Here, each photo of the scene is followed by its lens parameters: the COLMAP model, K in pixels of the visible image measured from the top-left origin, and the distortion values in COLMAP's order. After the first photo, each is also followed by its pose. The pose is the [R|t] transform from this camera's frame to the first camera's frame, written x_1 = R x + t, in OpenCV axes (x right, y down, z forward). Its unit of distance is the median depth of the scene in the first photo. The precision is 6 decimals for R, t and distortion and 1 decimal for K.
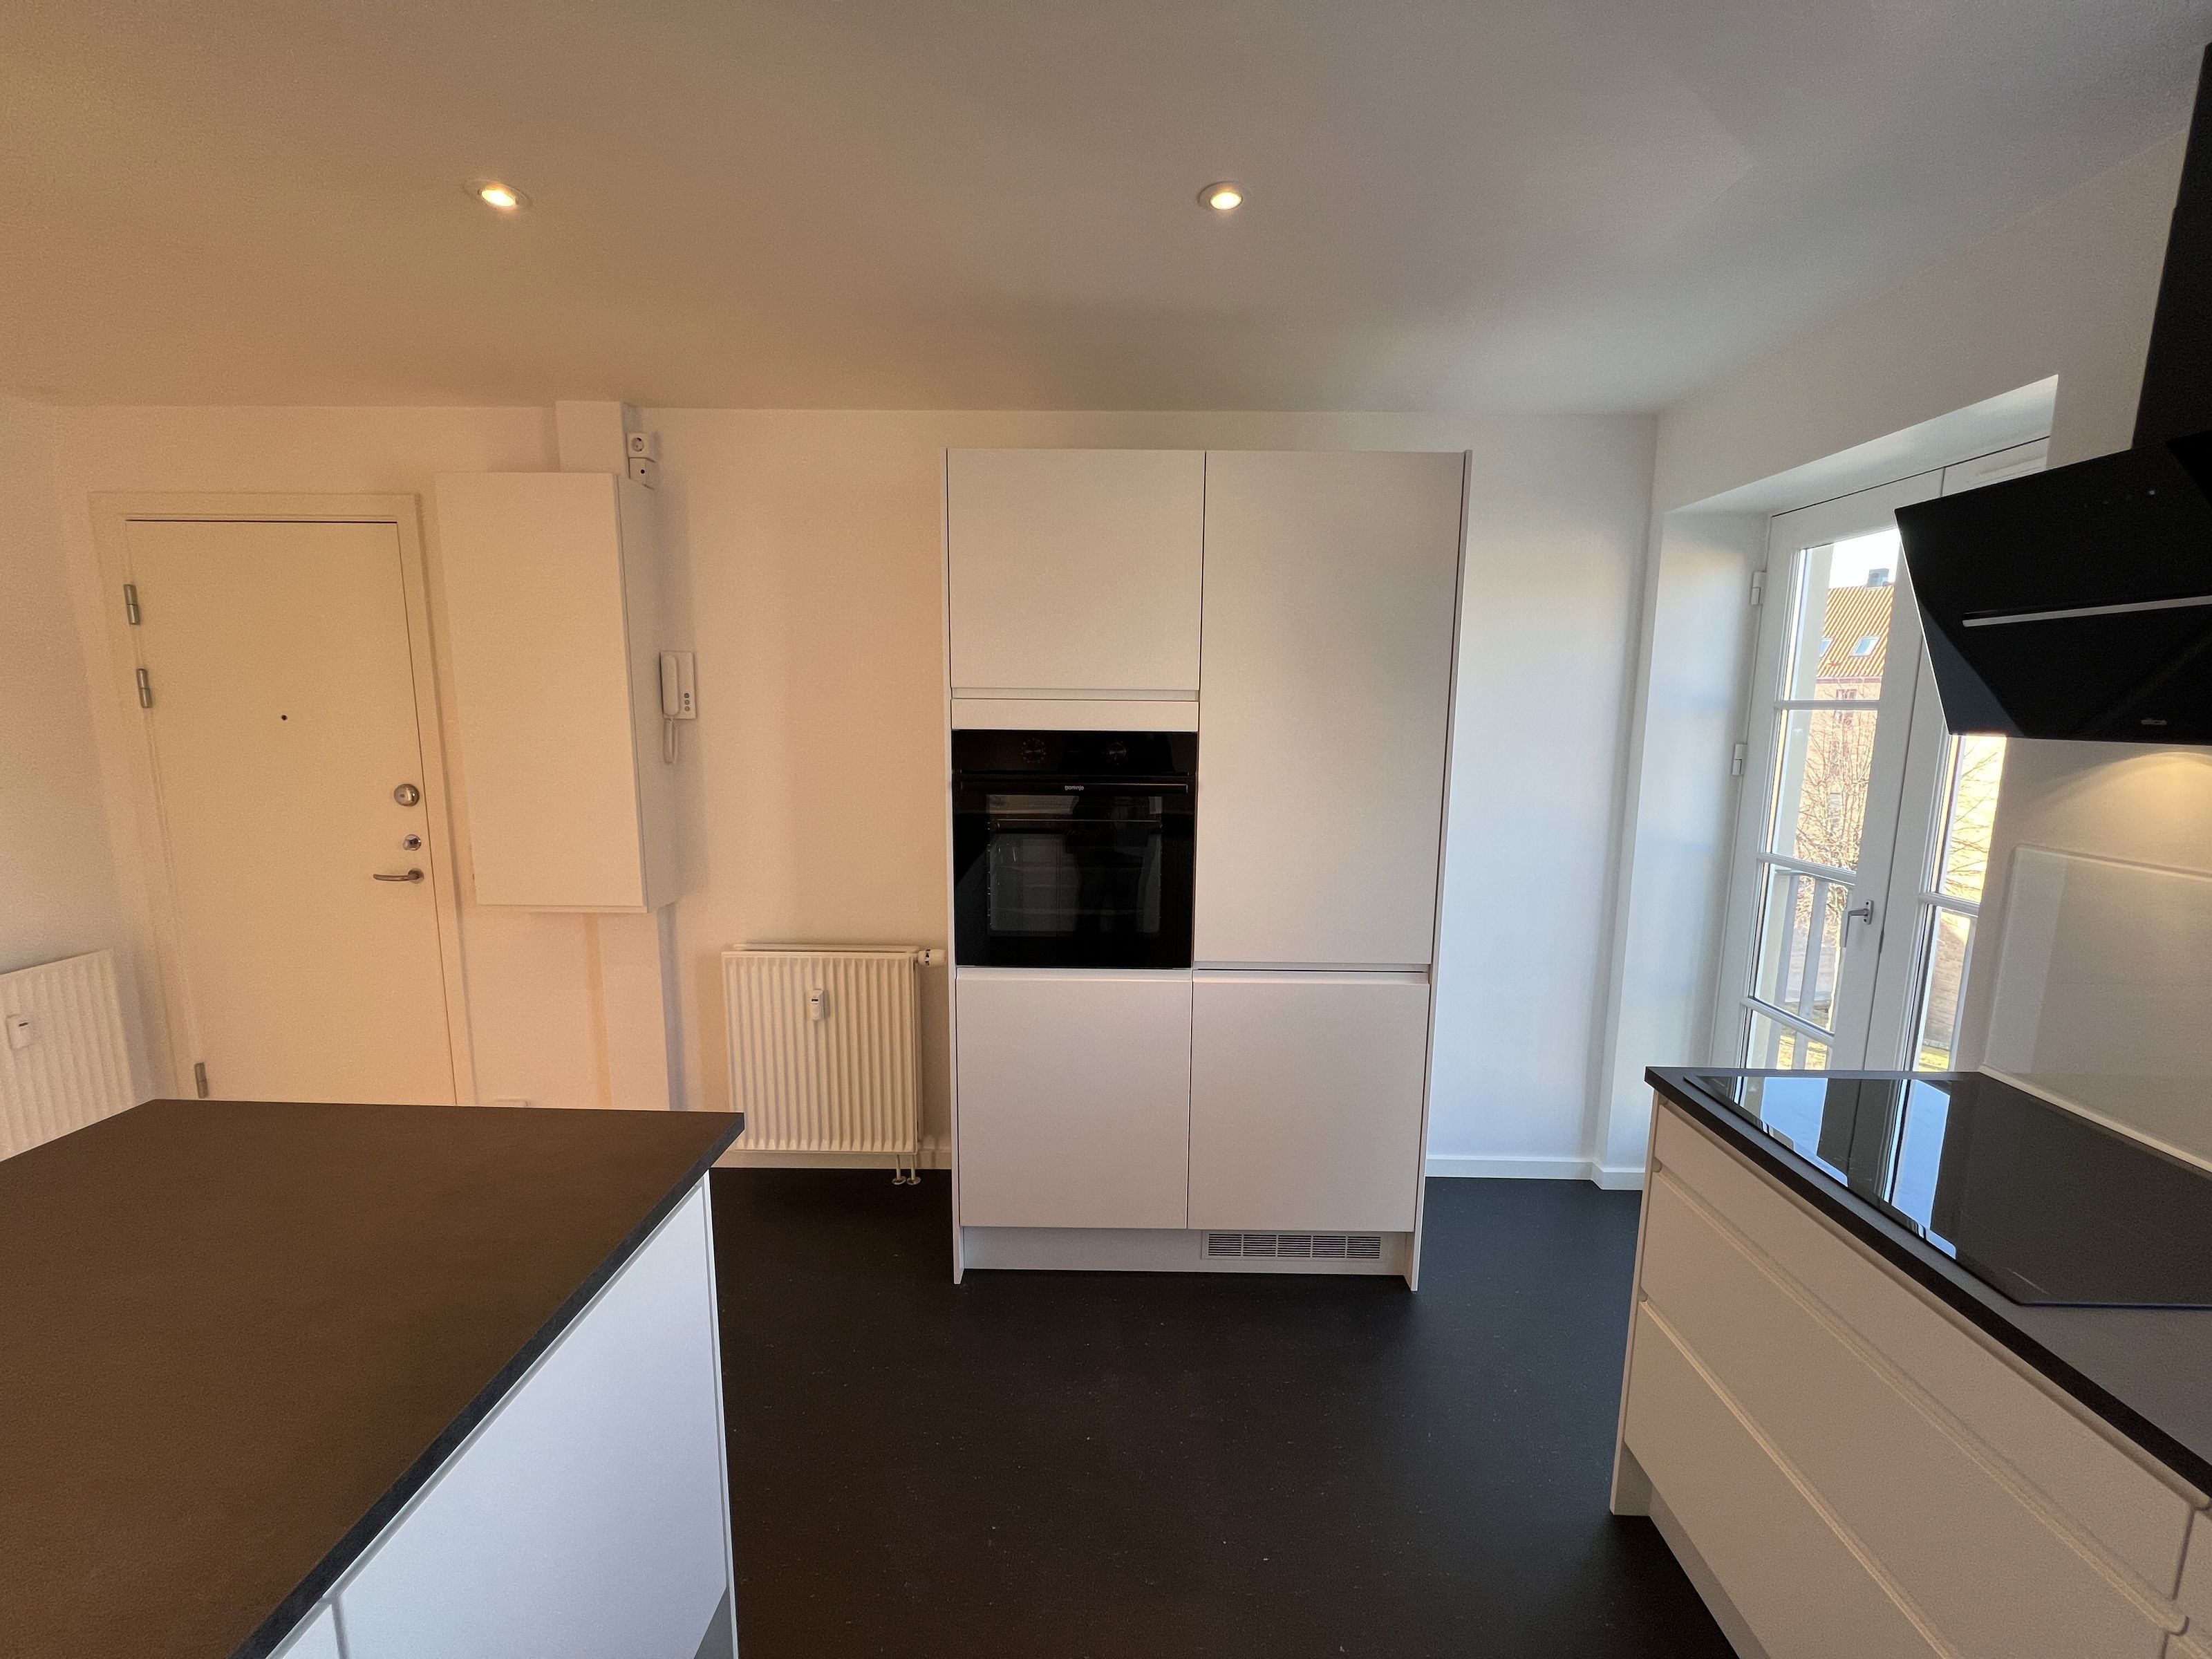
lens RADIAL K [[883.9, 0, 1109.5], [0, 883.9, 832.4], [0, 0, 1]] dist [-0.001232, 0.000363]
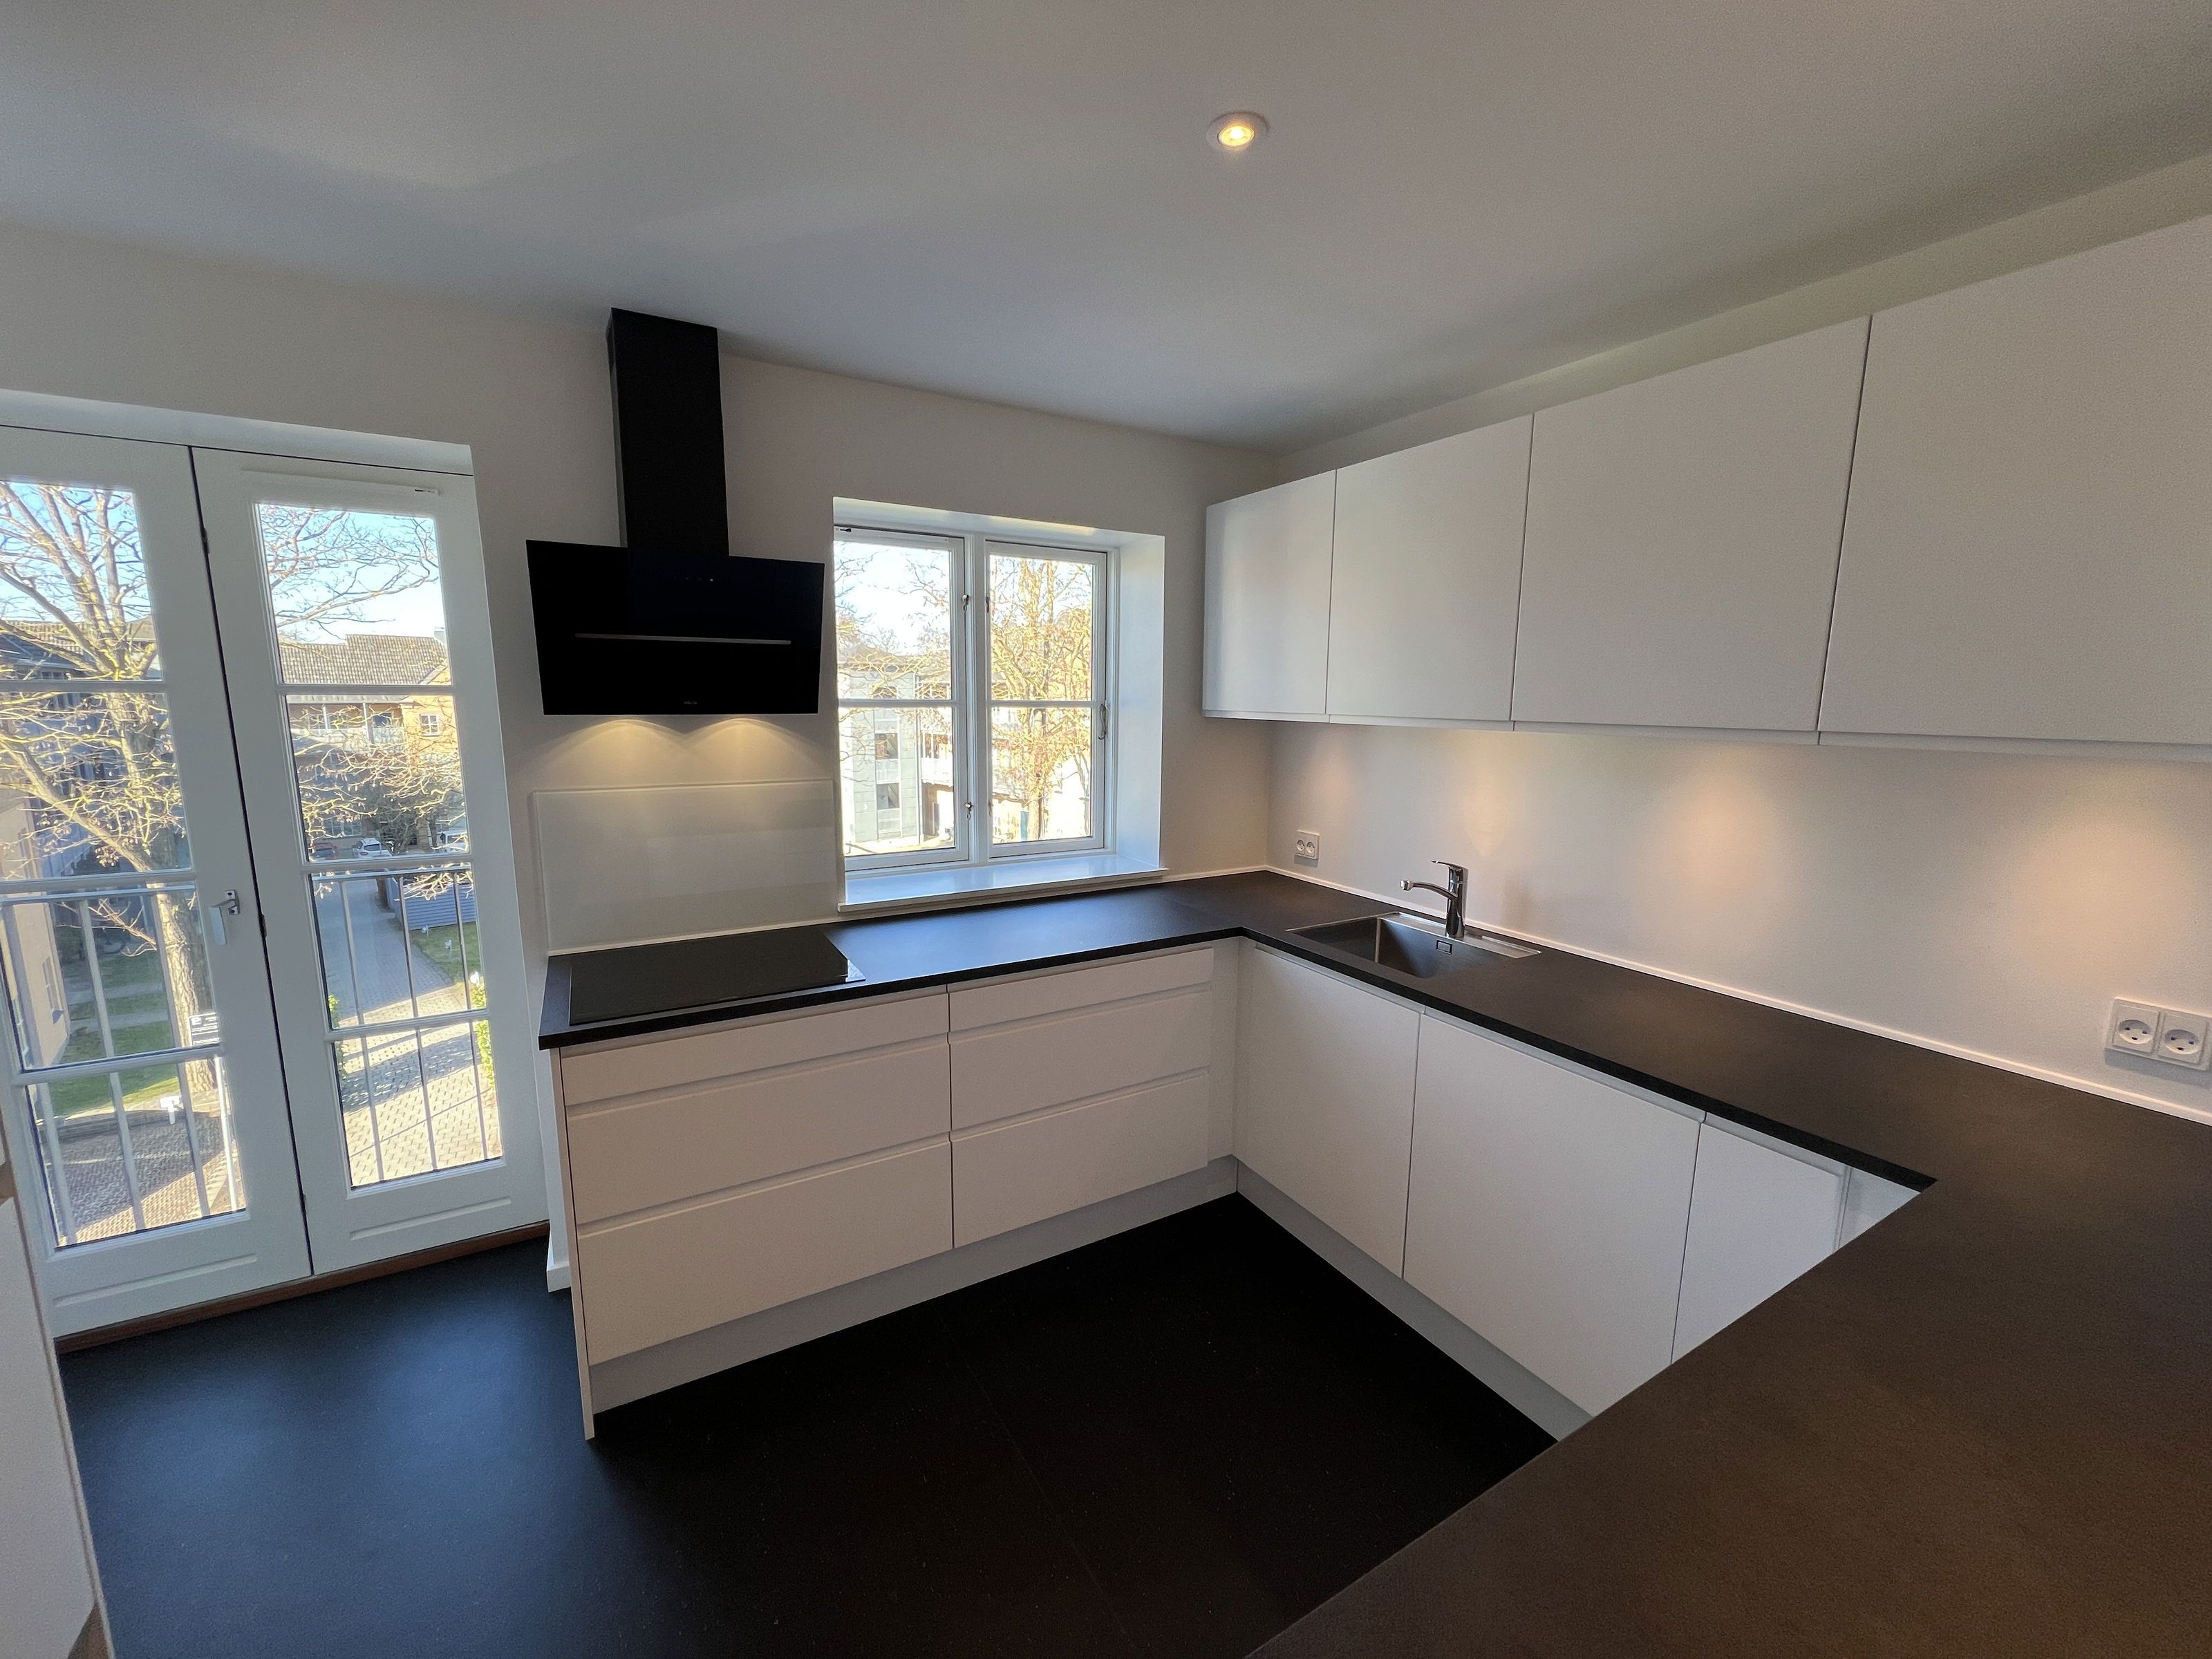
lens RADIAL K [[883.9, 0, 1109.5], [0, 883.9, 832.4], [0, 0, 1]] dist [-0.001232, 0.000363]
pose [[-0.515693, -0.144846, 0.844441, -0.653836], [0.110627, 0.966098, 0.233273, -0.153741], [-0.849601, 0.213715, -0.482186, 0.943605]]
